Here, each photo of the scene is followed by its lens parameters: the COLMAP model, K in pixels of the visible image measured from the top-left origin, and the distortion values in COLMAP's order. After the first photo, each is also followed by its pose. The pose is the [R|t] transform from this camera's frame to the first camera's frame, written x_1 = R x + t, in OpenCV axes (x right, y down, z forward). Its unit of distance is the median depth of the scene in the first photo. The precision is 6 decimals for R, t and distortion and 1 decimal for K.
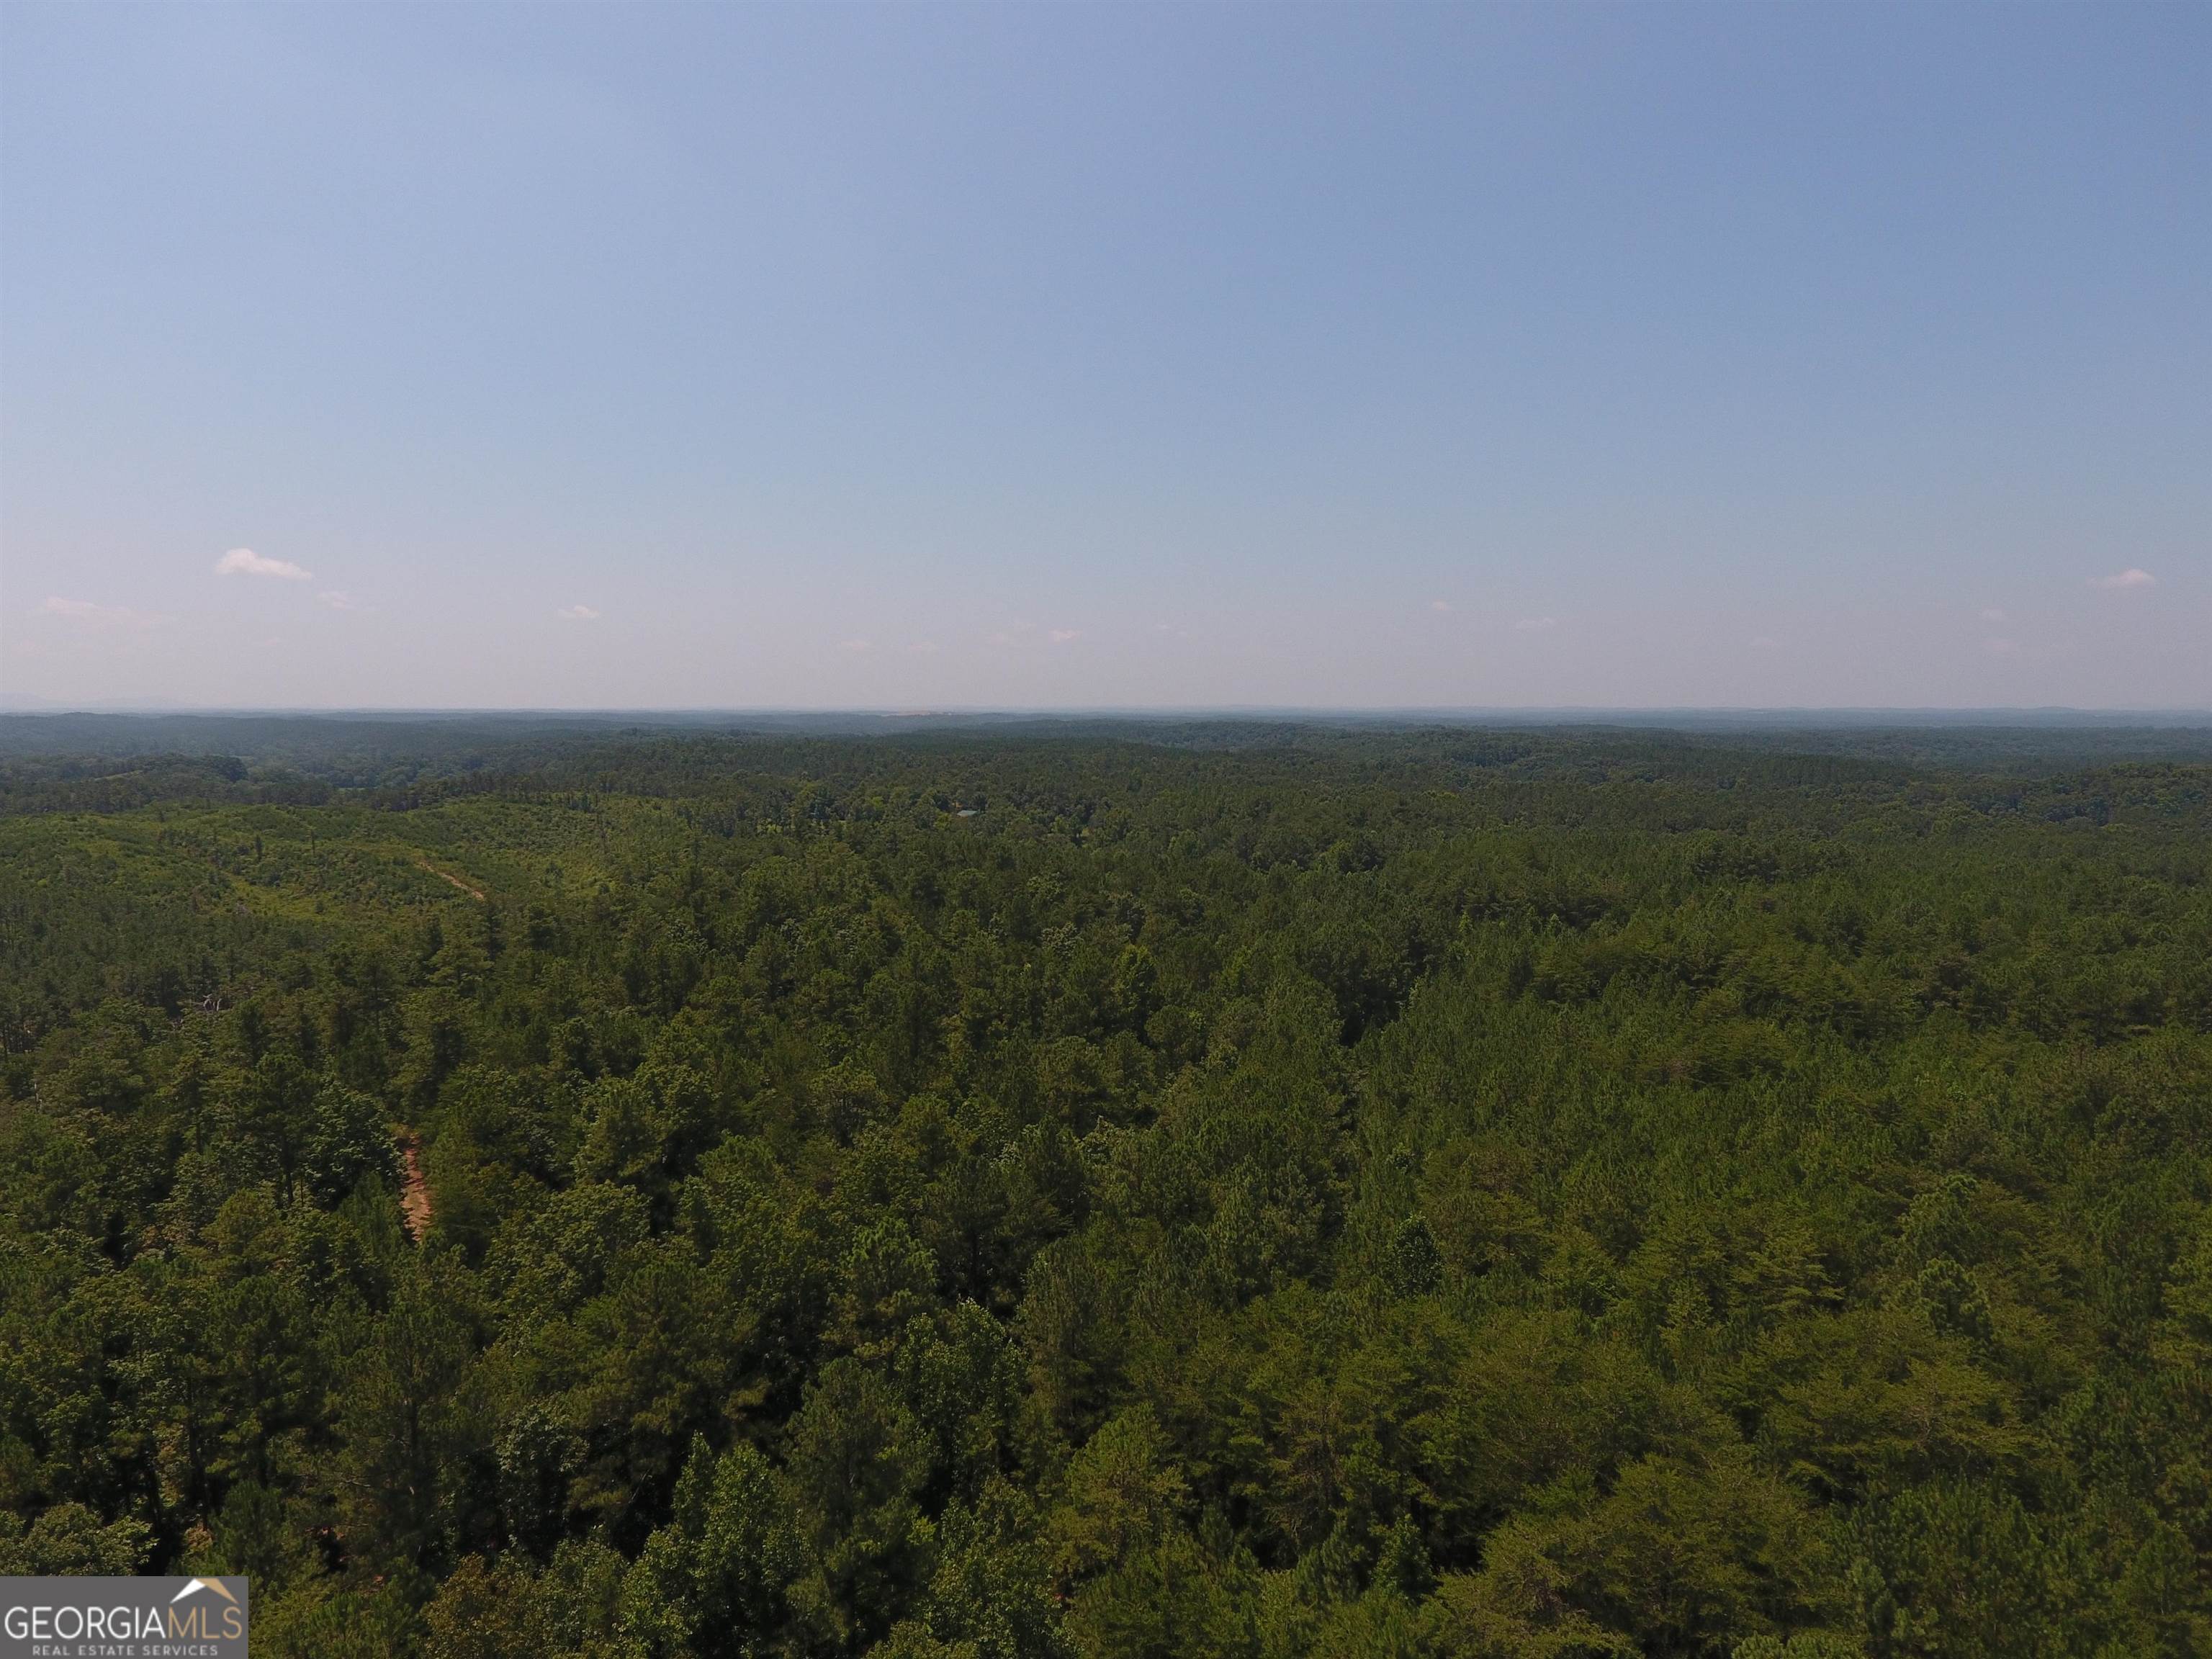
lens RADIAL K [[1297.6, 0, 1077.8], [0, 1297.6, 810.5], [0, 0, 1]] dist [-0.006633, 0.000755]
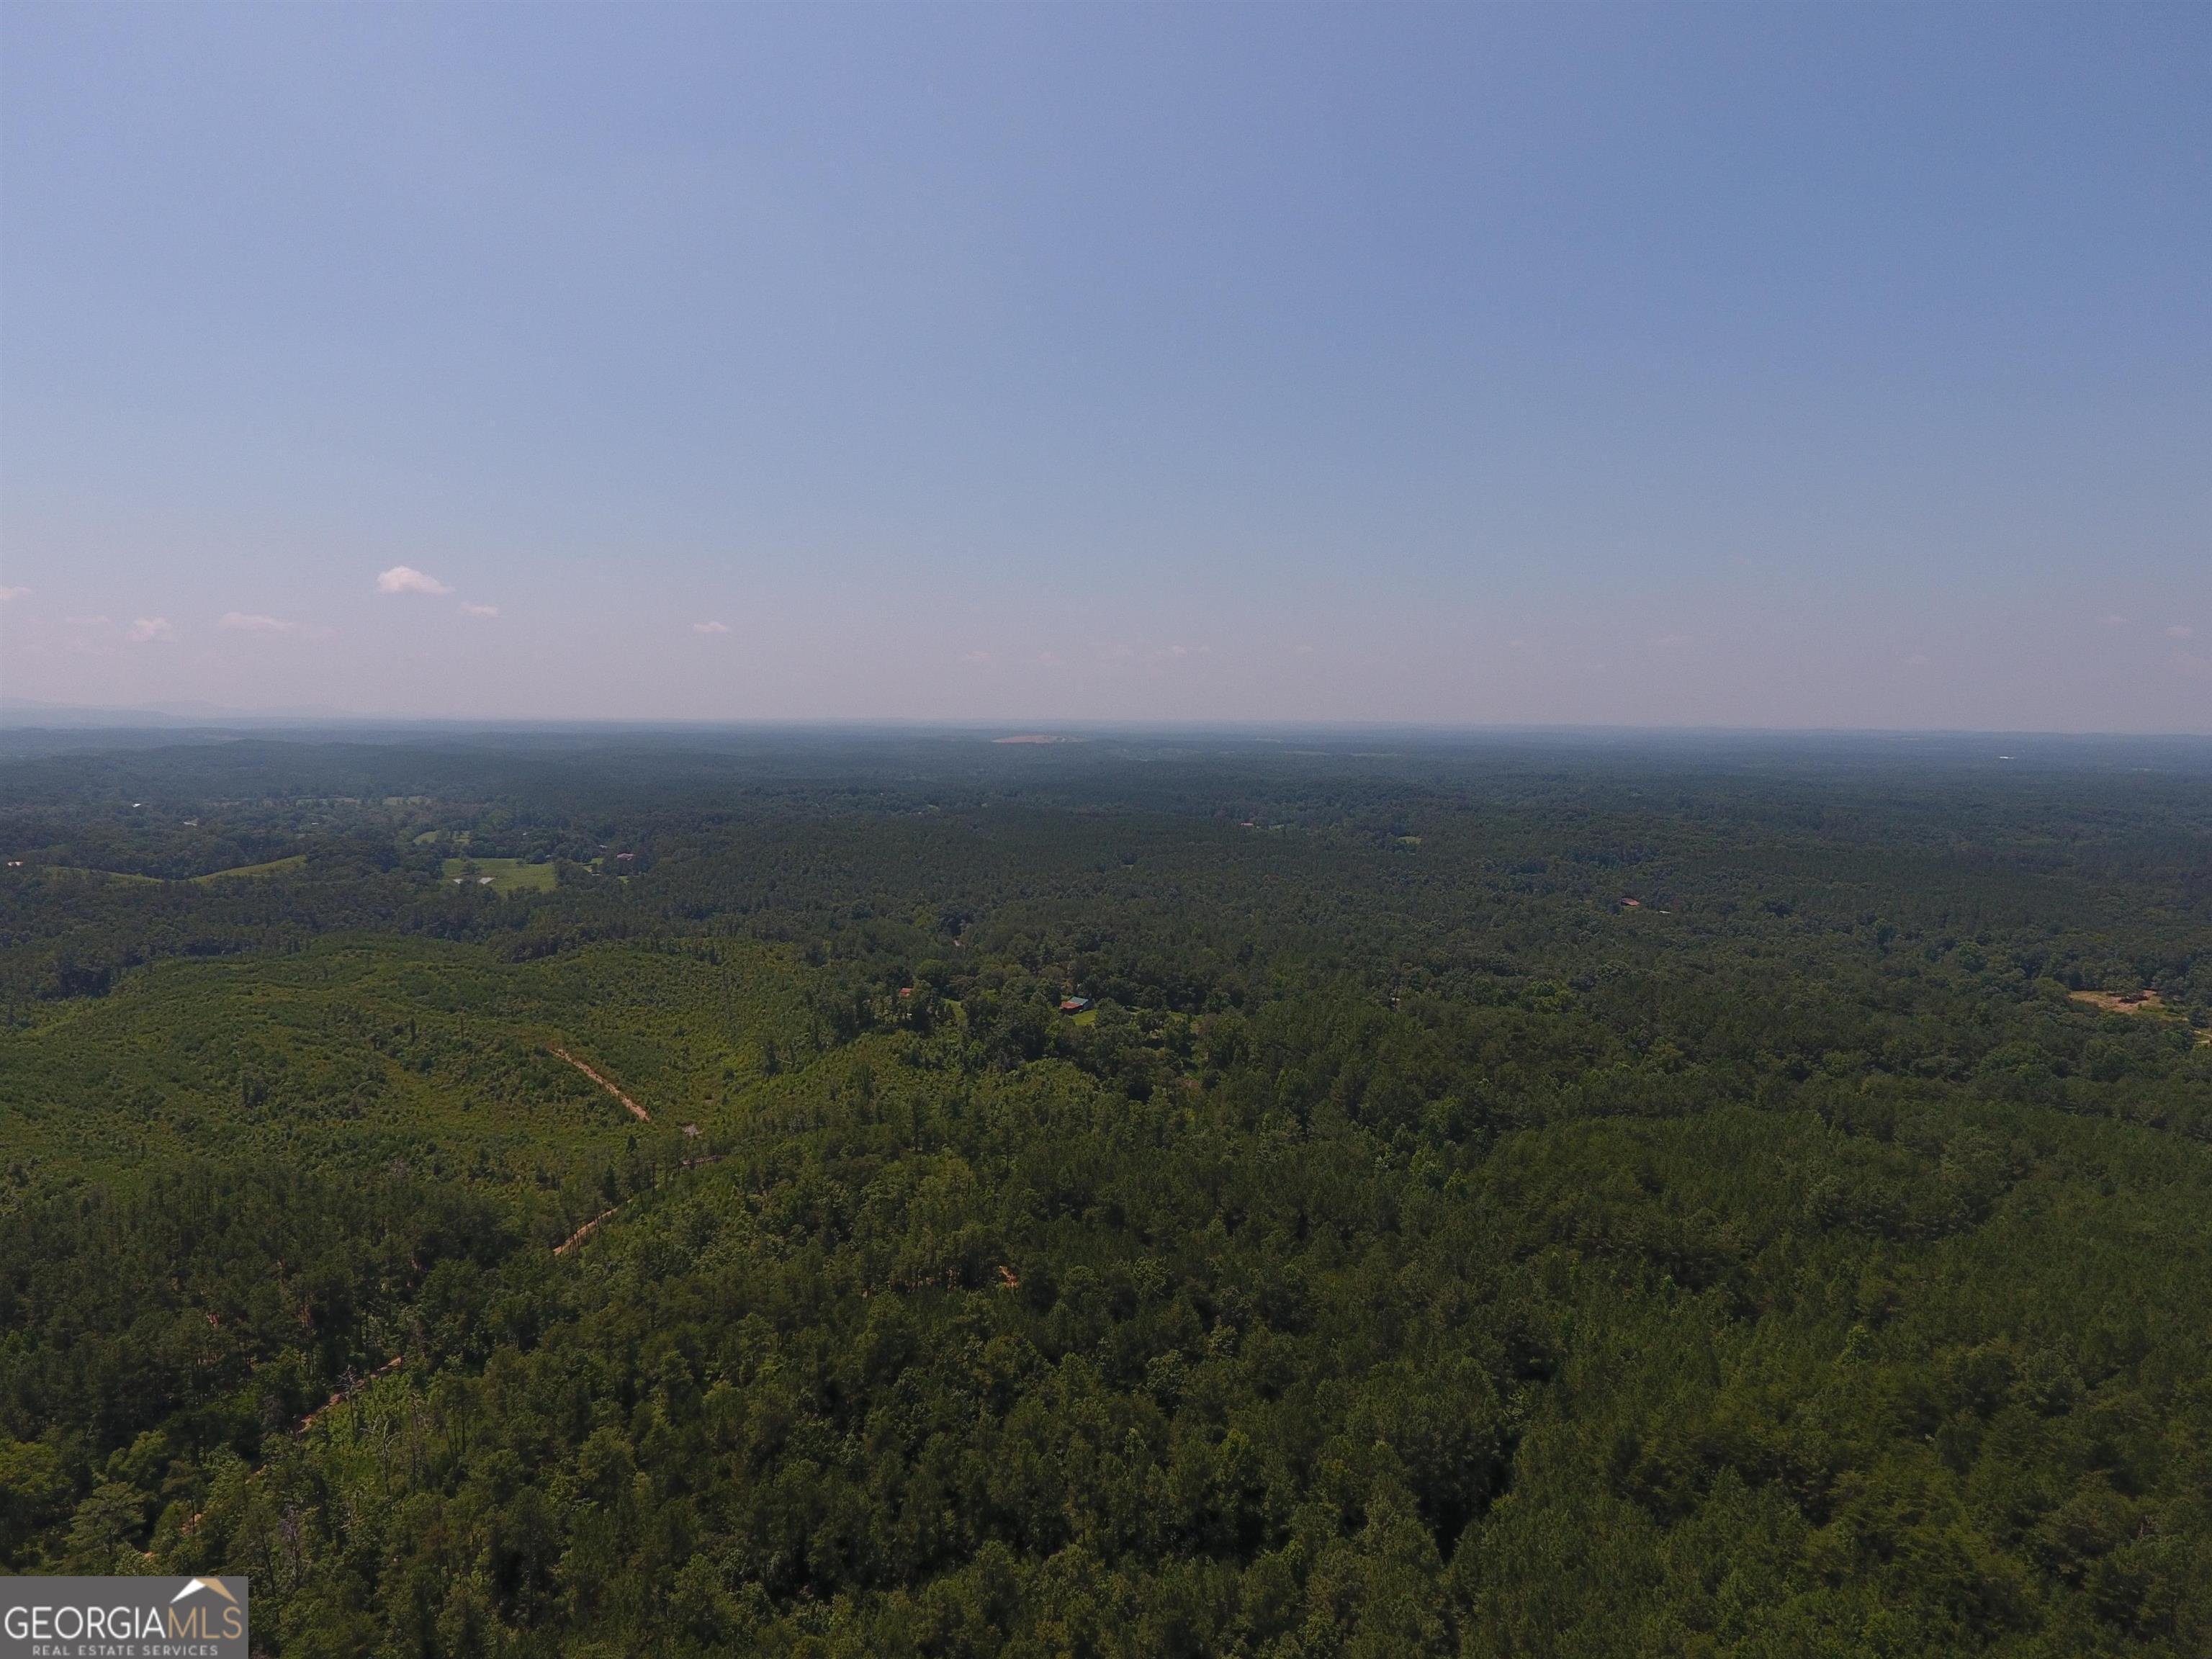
lens RADIAL K [[1297.6, 0, 1081.4], [0, 1297.6, 820.2], [0, 0, 1]] dist [-0.006633, 0.000755]
pose [[0.996164, 0.028980, -0.082573, -0.004033], [-0.028343, 0.999559, 0.008874, -0.175436], [0.082793, -0.006499, 0.996546, -0.012295]]
